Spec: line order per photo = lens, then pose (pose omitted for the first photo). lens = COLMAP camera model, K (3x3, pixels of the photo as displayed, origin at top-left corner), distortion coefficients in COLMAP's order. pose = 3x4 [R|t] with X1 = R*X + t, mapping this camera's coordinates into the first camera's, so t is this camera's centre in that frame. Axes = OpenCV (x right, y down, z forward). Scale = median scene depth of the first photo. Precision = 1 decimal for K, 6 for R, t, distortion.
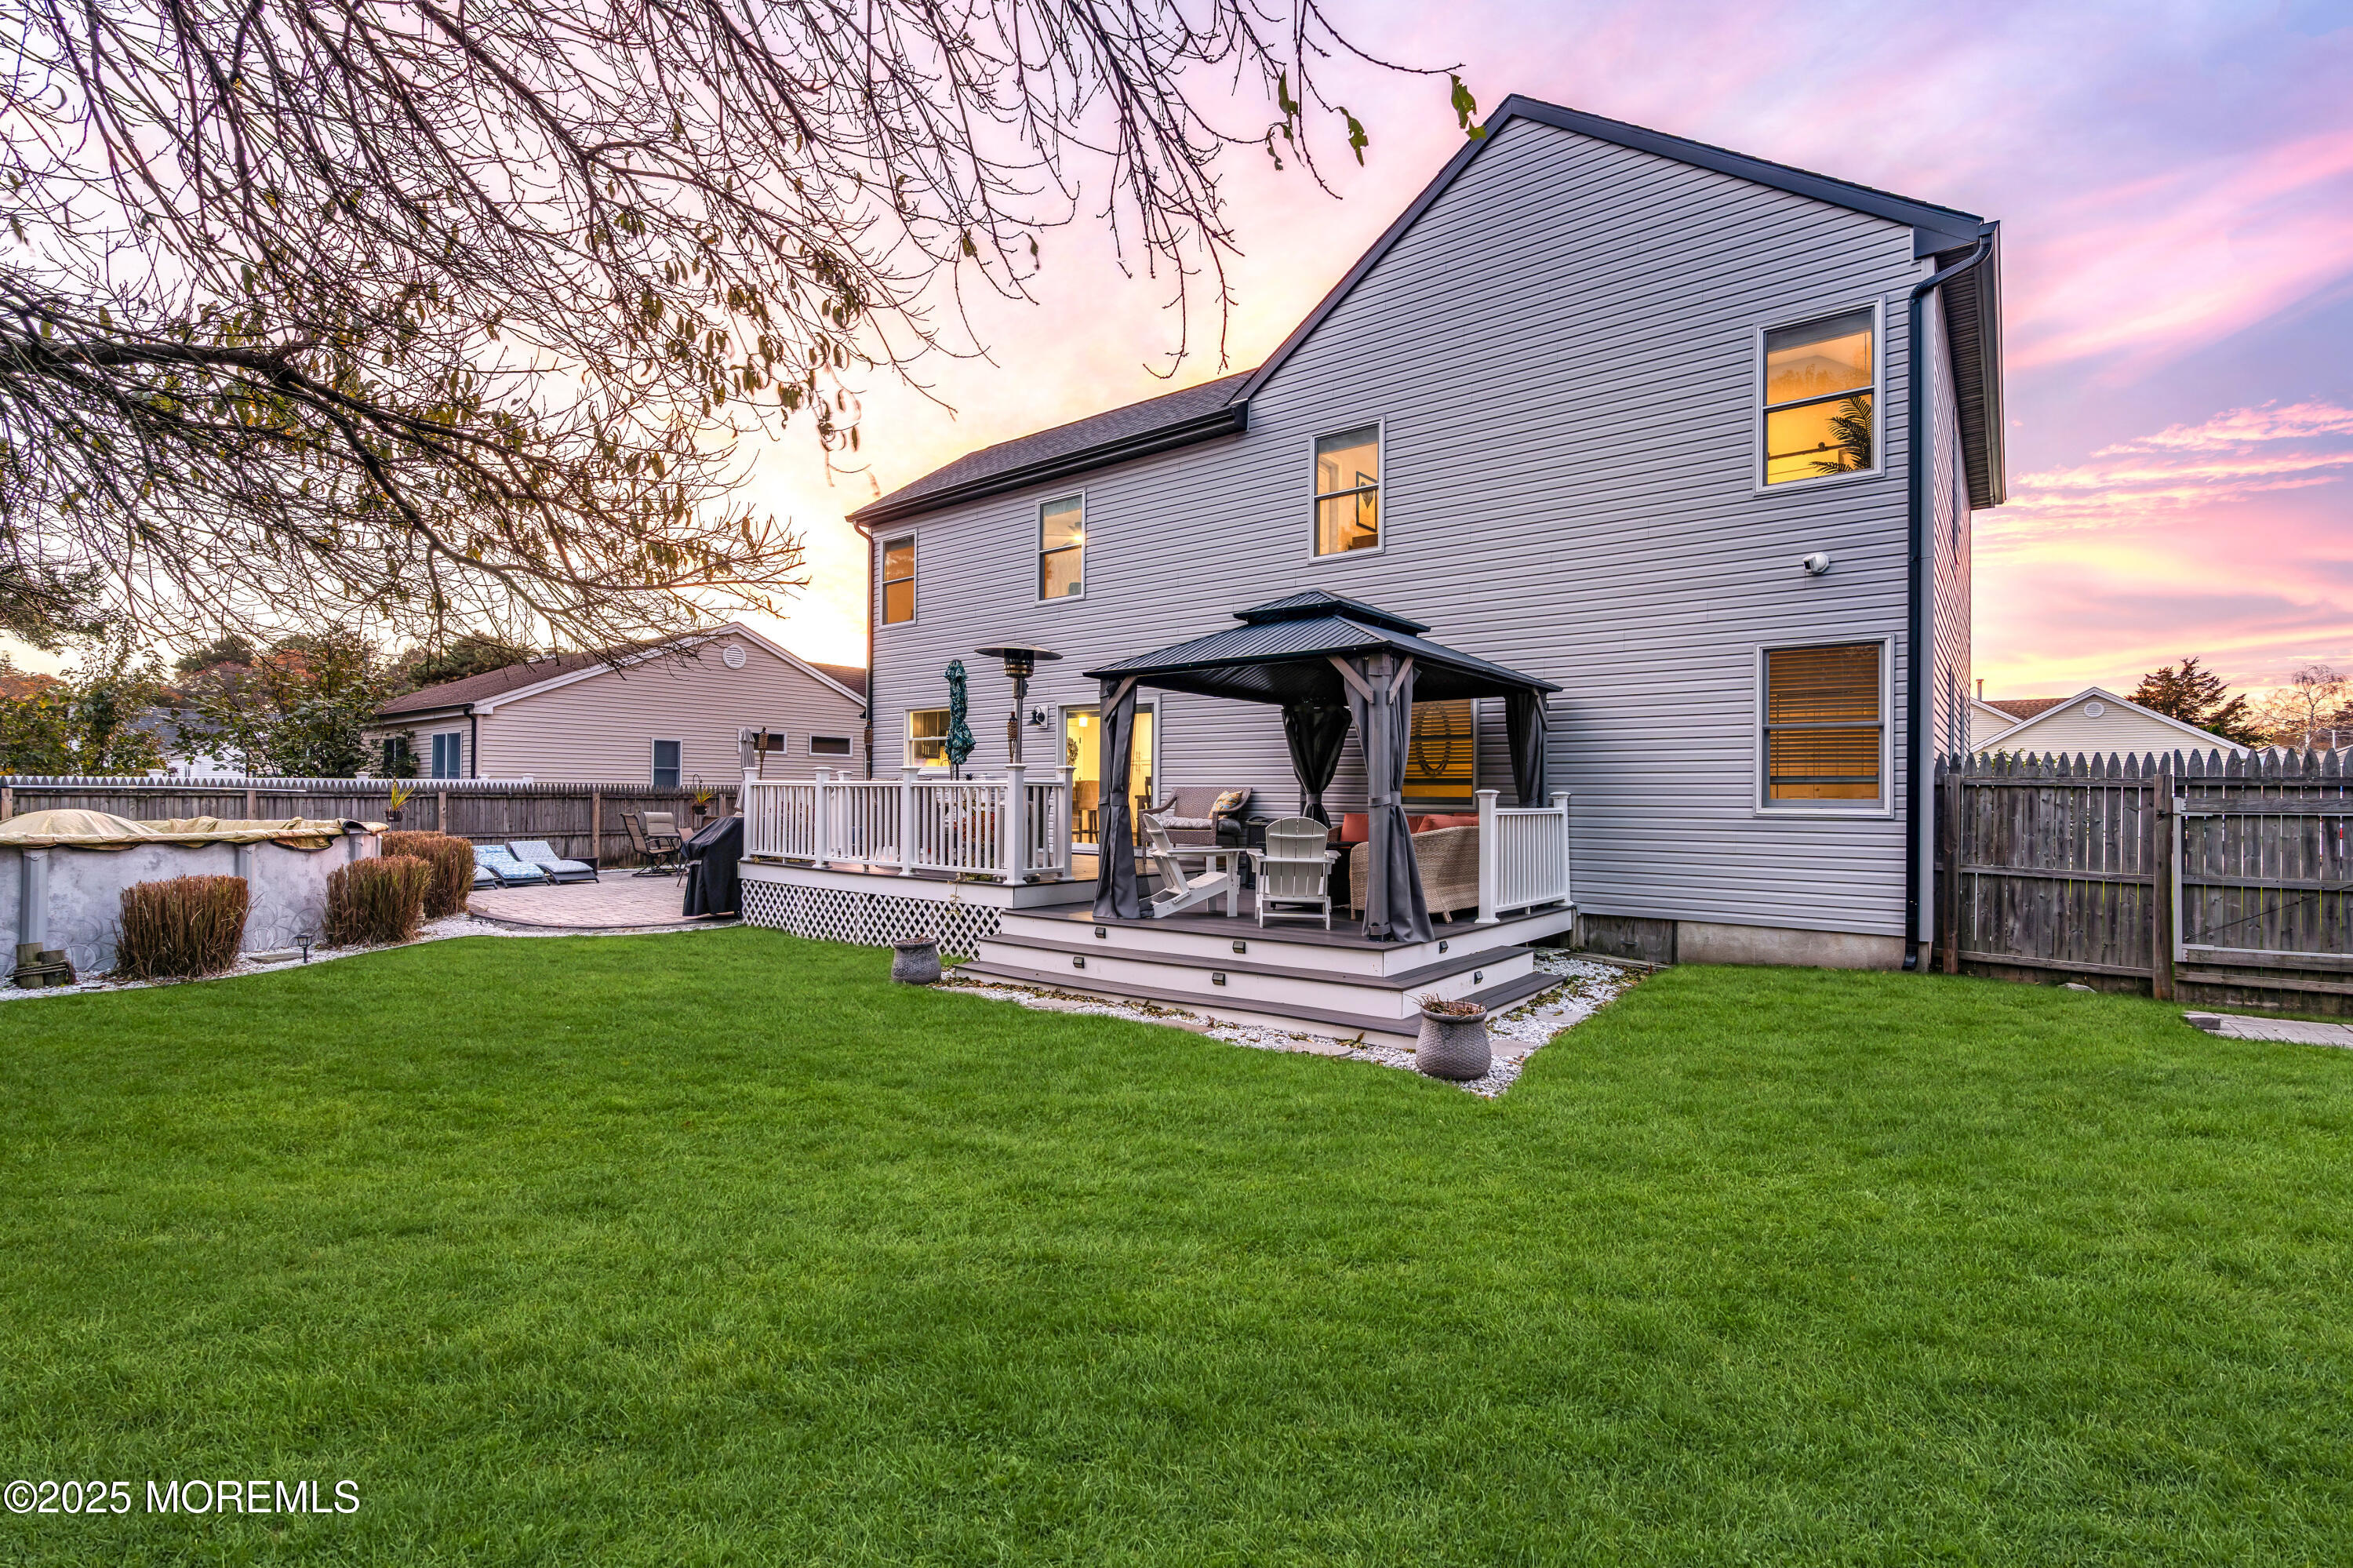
lens RADIAL K [[1076.5, 0, 1179.4], [0, 1076.5, 784.2], [0, 0, 1]] dist [-0.002404, 0.001299]
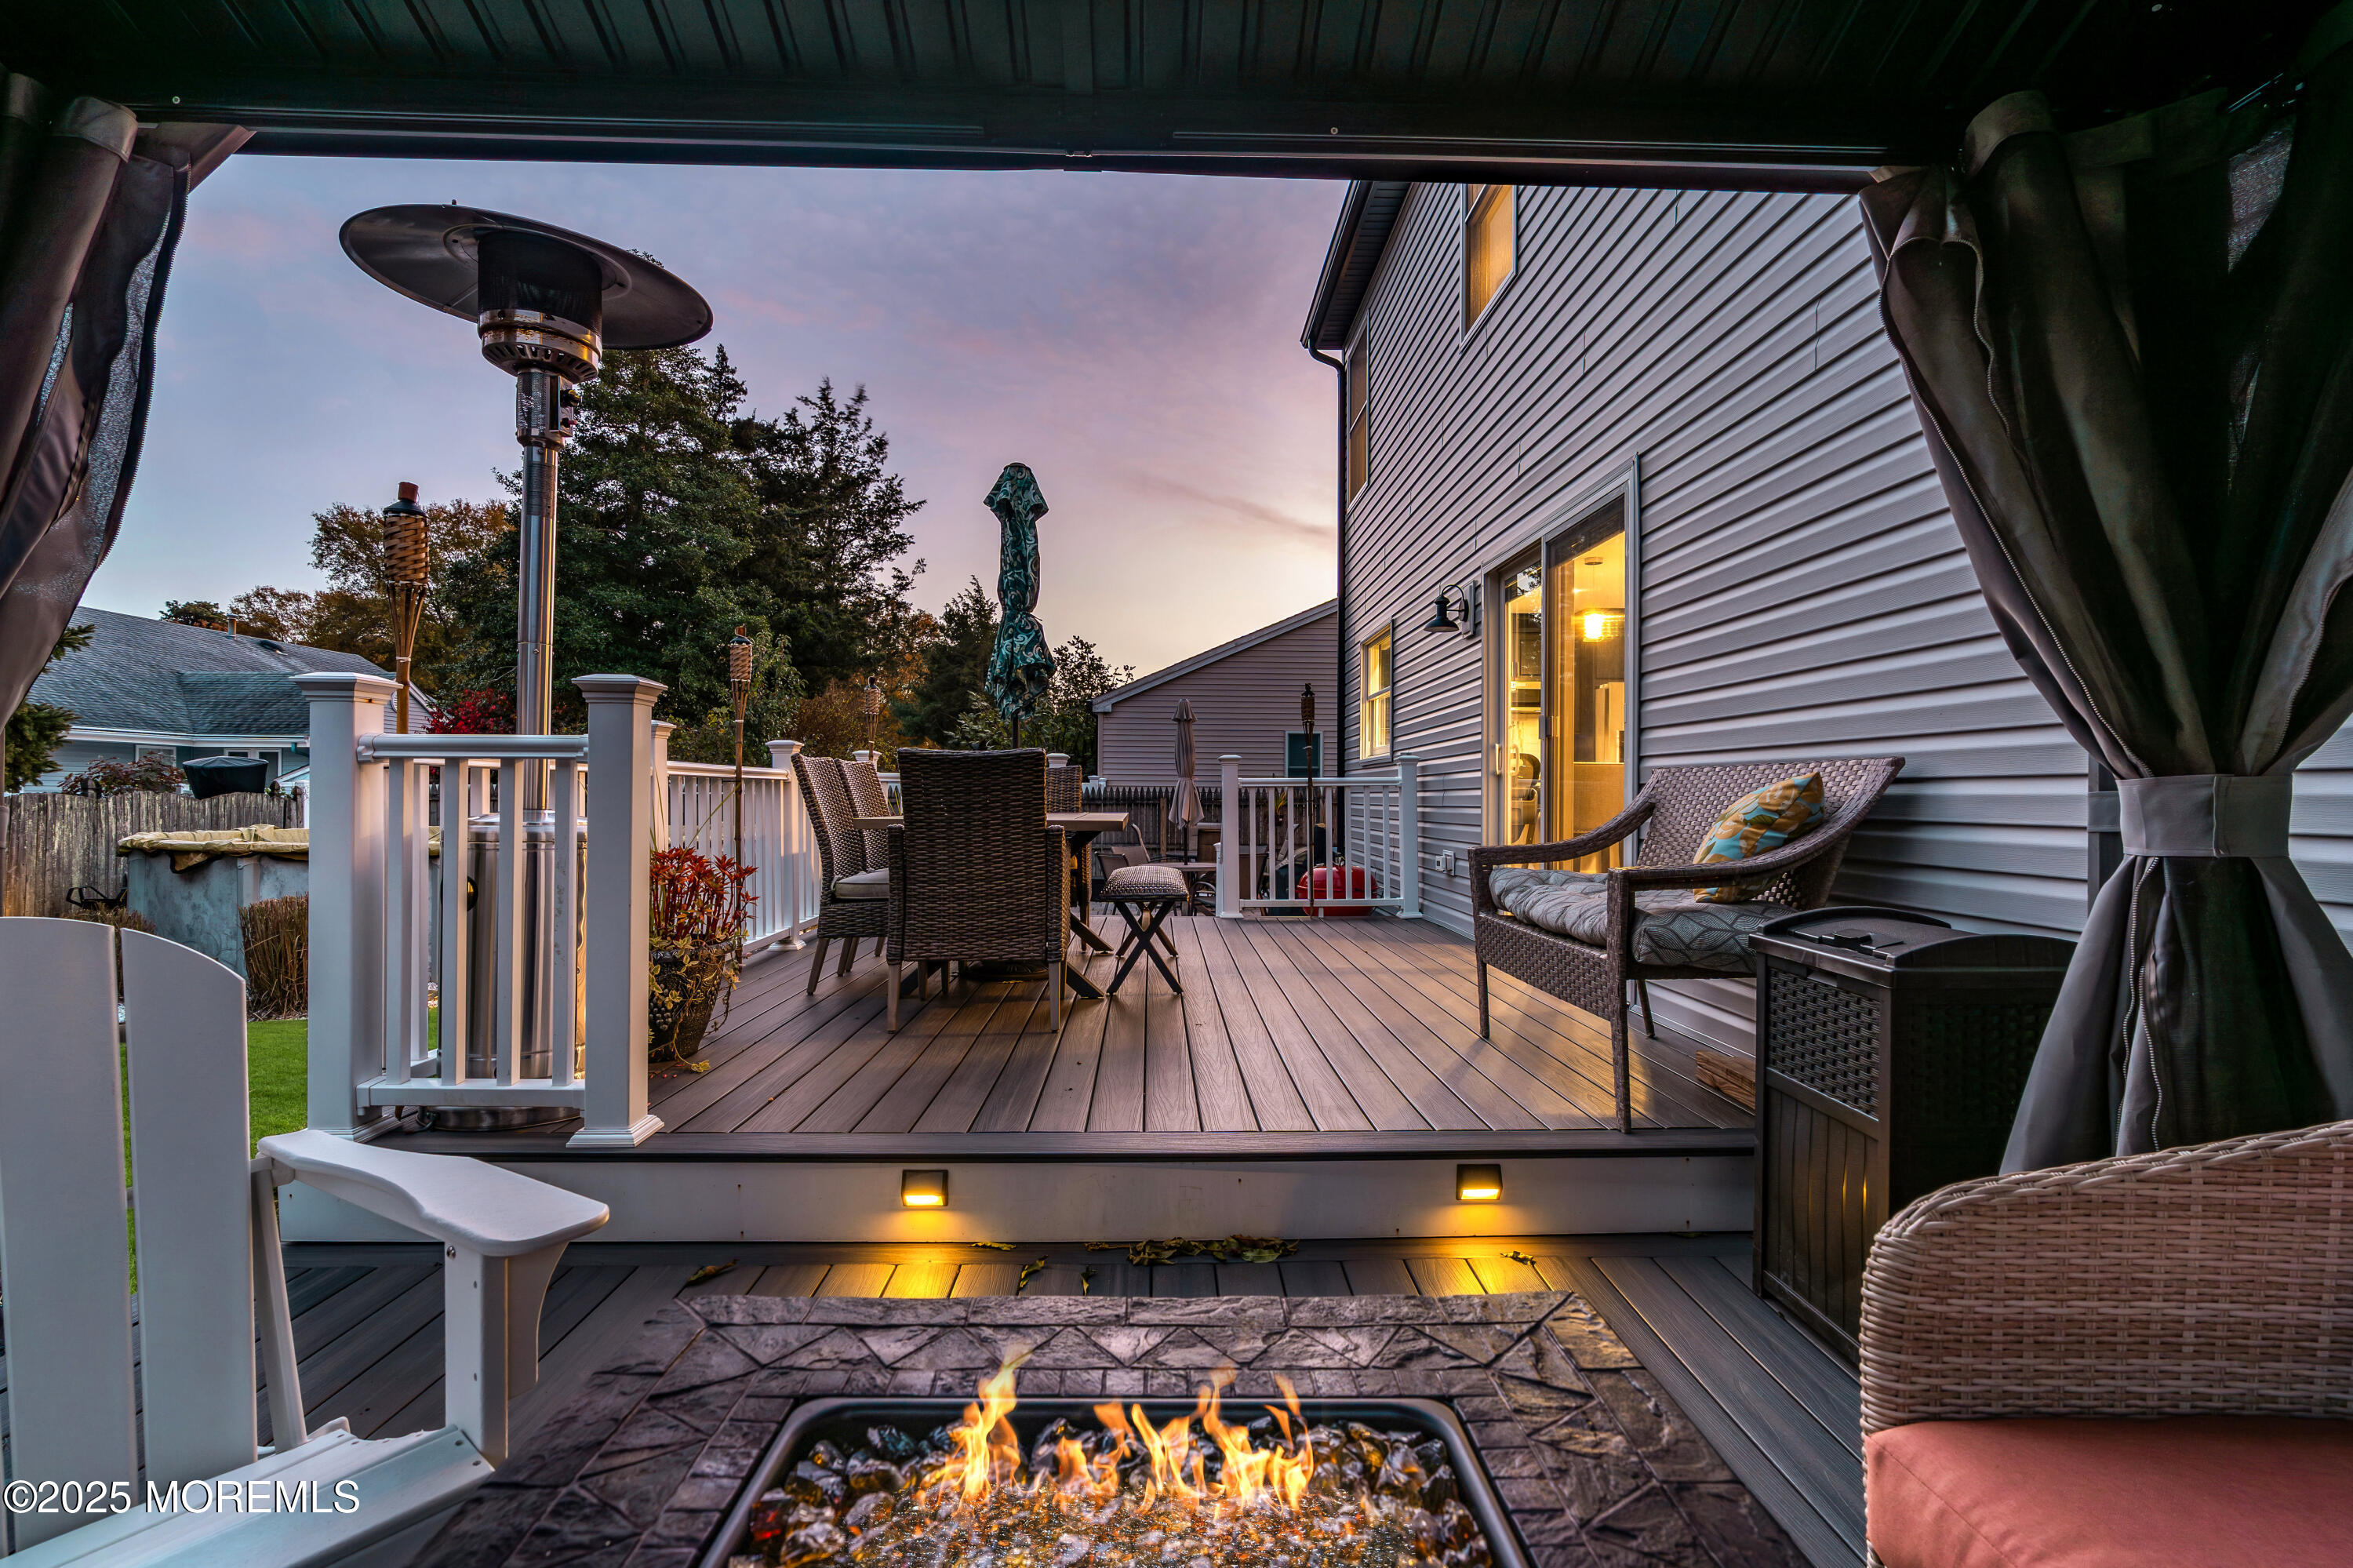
lens RADIAL K [[1076.5, 0, 1170.8], [0, 1076.5, 790.9], [0, 0, 1]] dist [-0.002404, 0.001299]
pose [[0.645014, -0.008920, -0.764119, 0.140140], [0.008508, 0.999954, -0.004491, 0.009613], [0.764124, -0.003605, 0.645060, 0.746209]]
